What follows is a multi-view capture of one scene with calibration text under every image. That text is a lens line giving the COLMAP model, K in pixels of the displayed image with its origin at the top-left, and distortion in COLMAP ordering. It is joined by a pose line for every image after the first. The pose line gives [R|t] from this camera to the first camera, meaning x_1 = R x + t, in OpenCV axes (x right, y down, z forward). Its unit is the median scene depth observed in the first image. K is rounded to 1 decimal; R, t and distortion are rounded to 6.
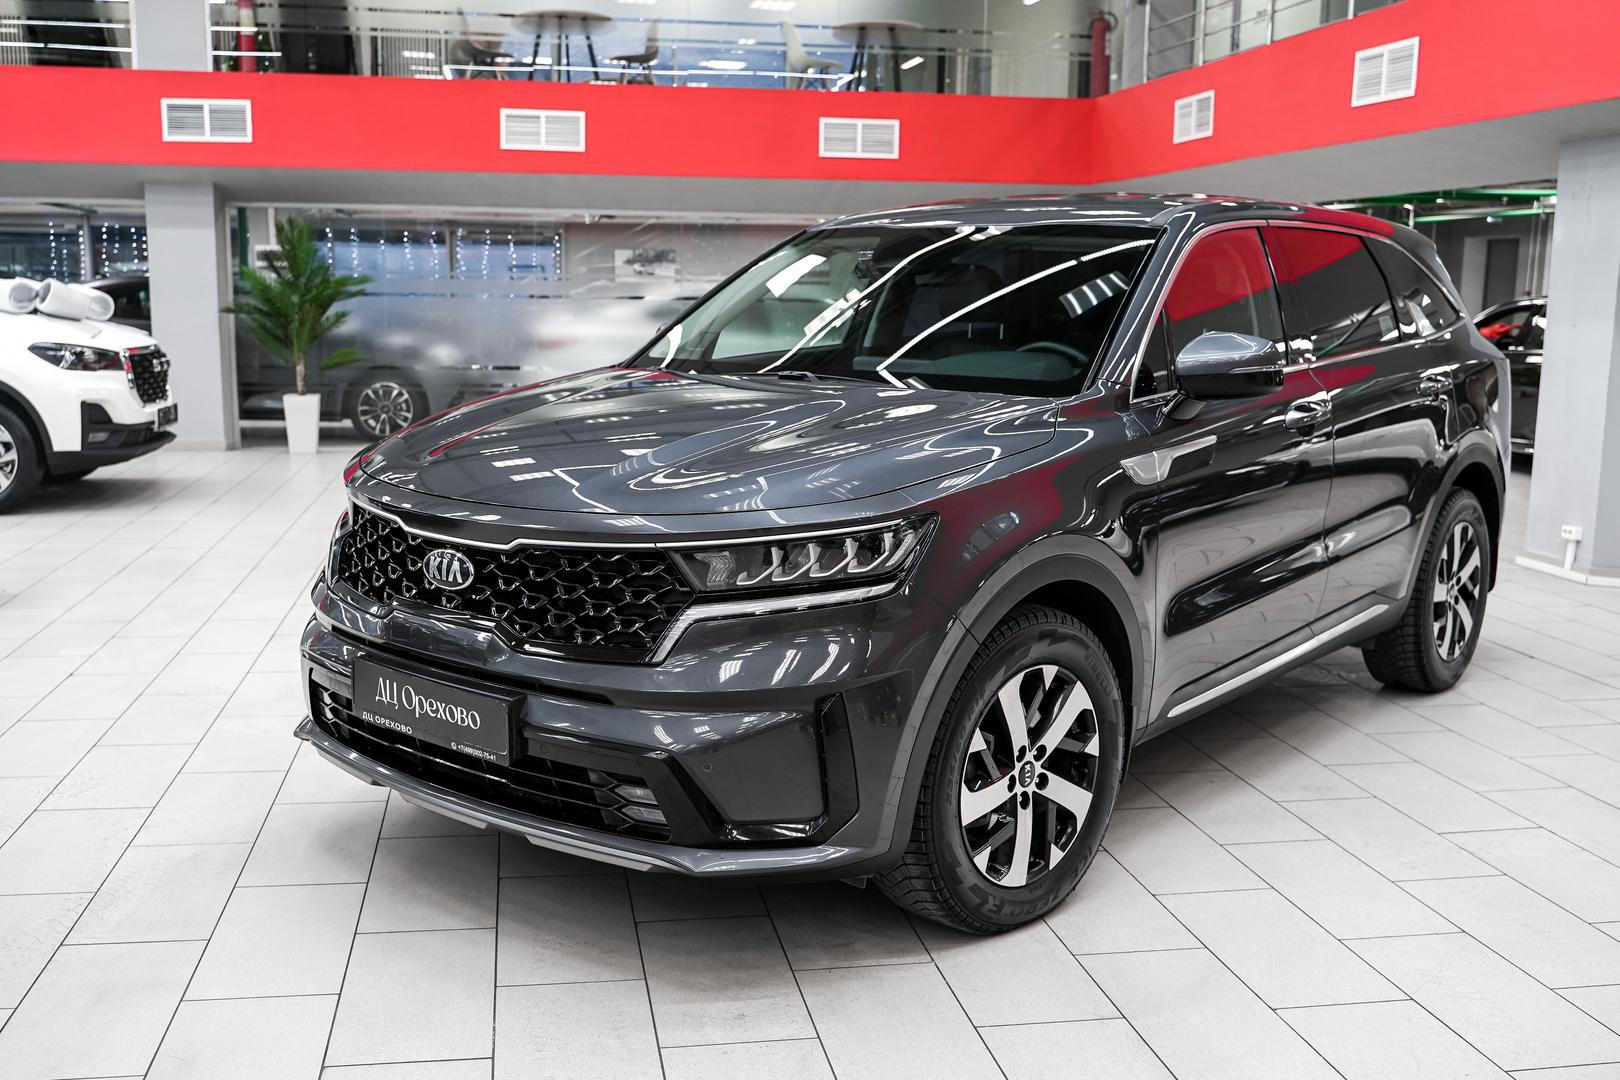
lens RADIAL K [[1544.5, 0, 809.7], [0, 1544.5, 560.2], [0, 0, 1]] dist [-0.002660, -0.009078]
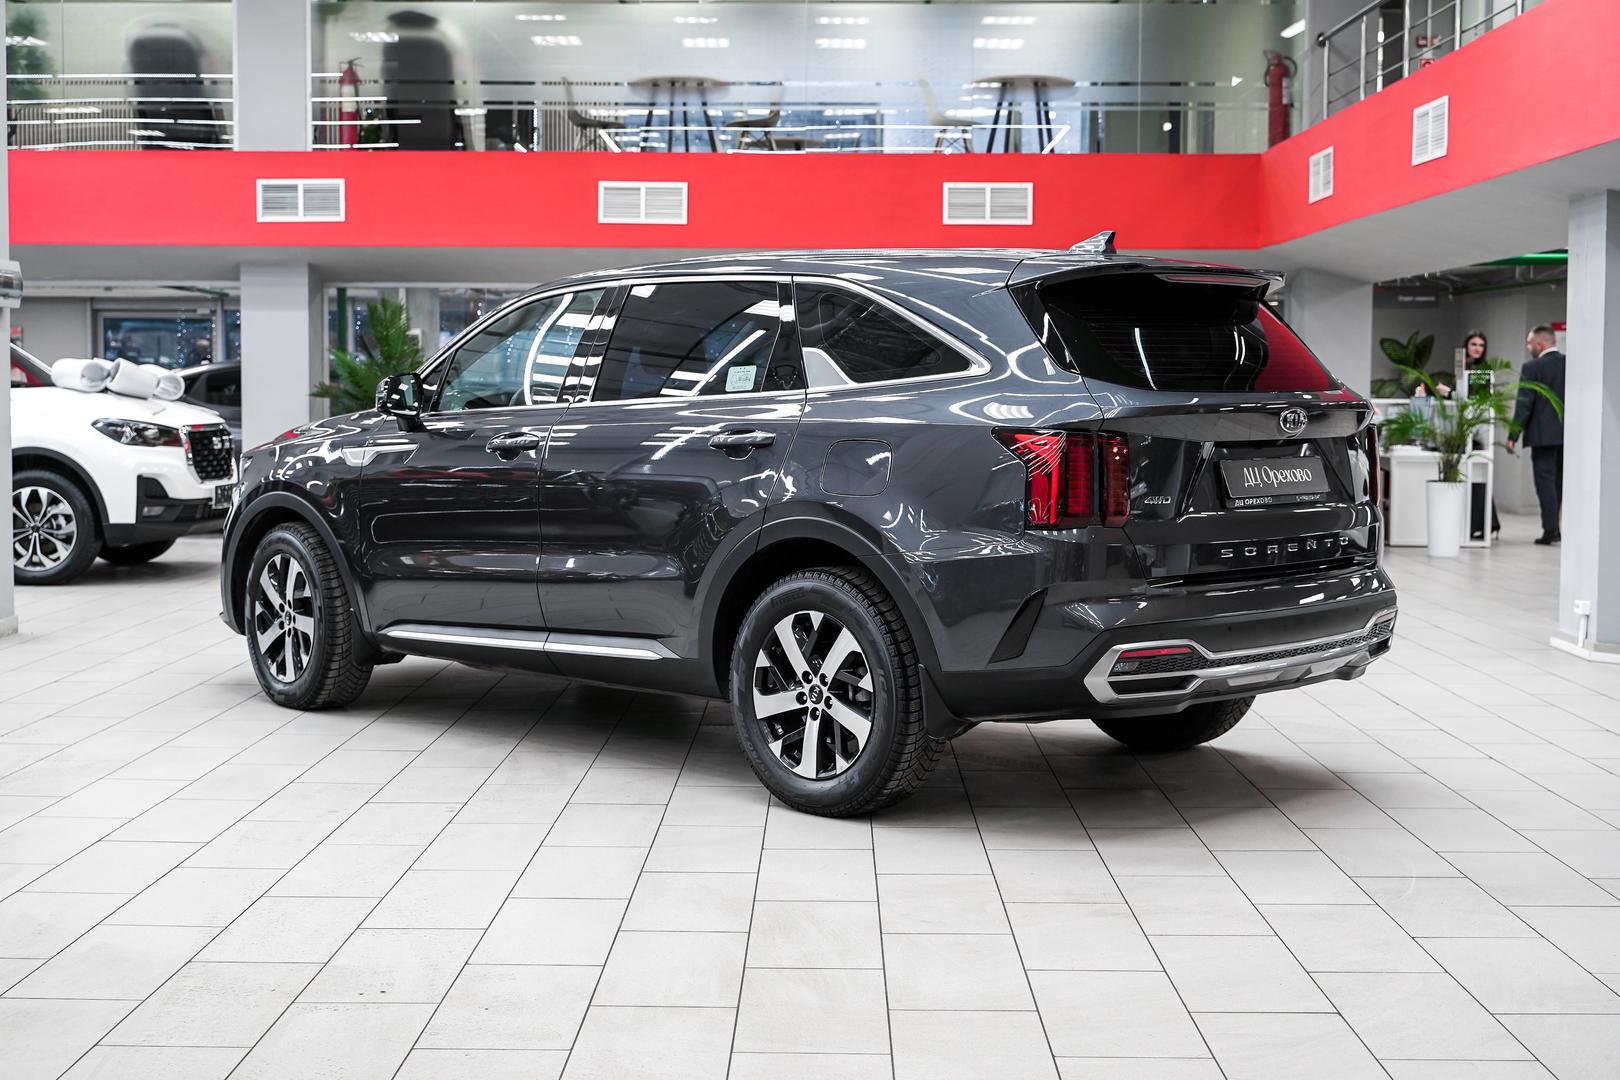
lens RADIAL K [[2004.0, 0, 810.0], [0, 2004.0, 540.0], [0, 0, 1]] dist [-0.001771, -0.014359]
pose [[0.985903, 0.006977, -0.167174, 0.139747], [-0.023014, 0.995288, -0.094187, 0.040101], [0.165729, 0.096707, 0.981418, -0.167477]]
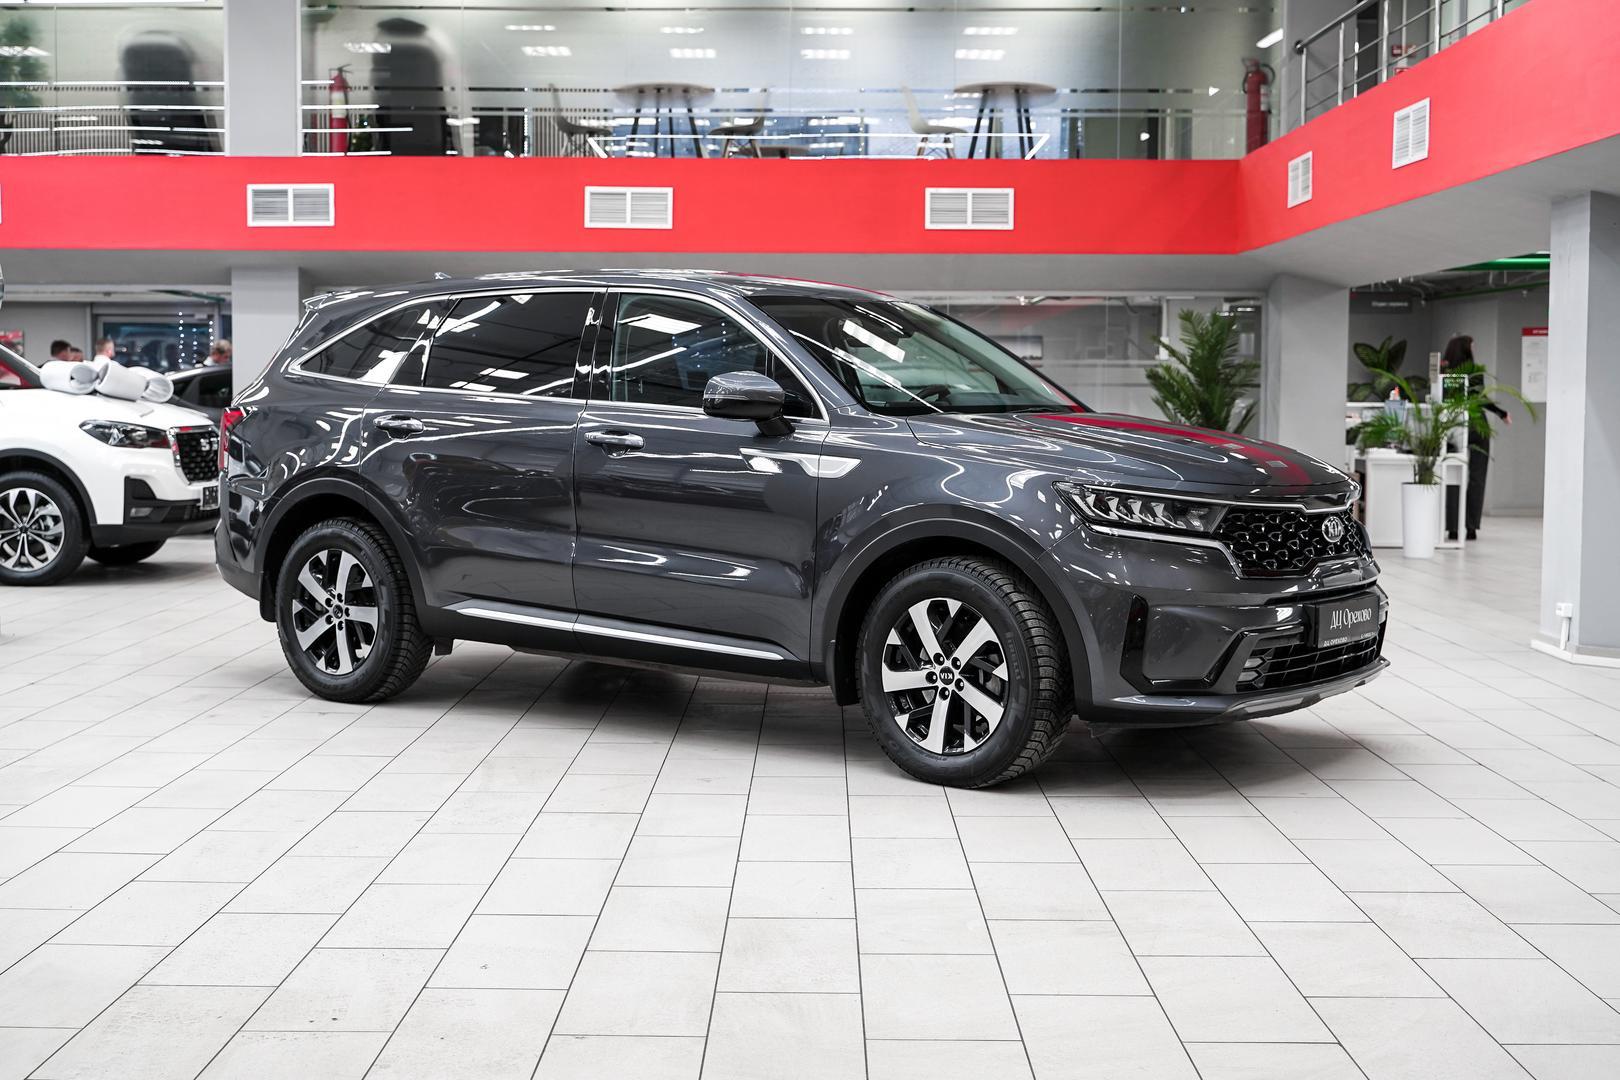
lens RADIAL K [[1946.1, 0, 793.7], [0, 1946.1, 542.0], [0, 0, 1]] dist [-0.003757, -0.032342]
pose [[0.985677, 0.007819, -0.168462, 0.137795], [-0.023819, 0.995366, -0.093165, 0.037327], [0.166953, 0.095844, 0.981295, -0.145509]]
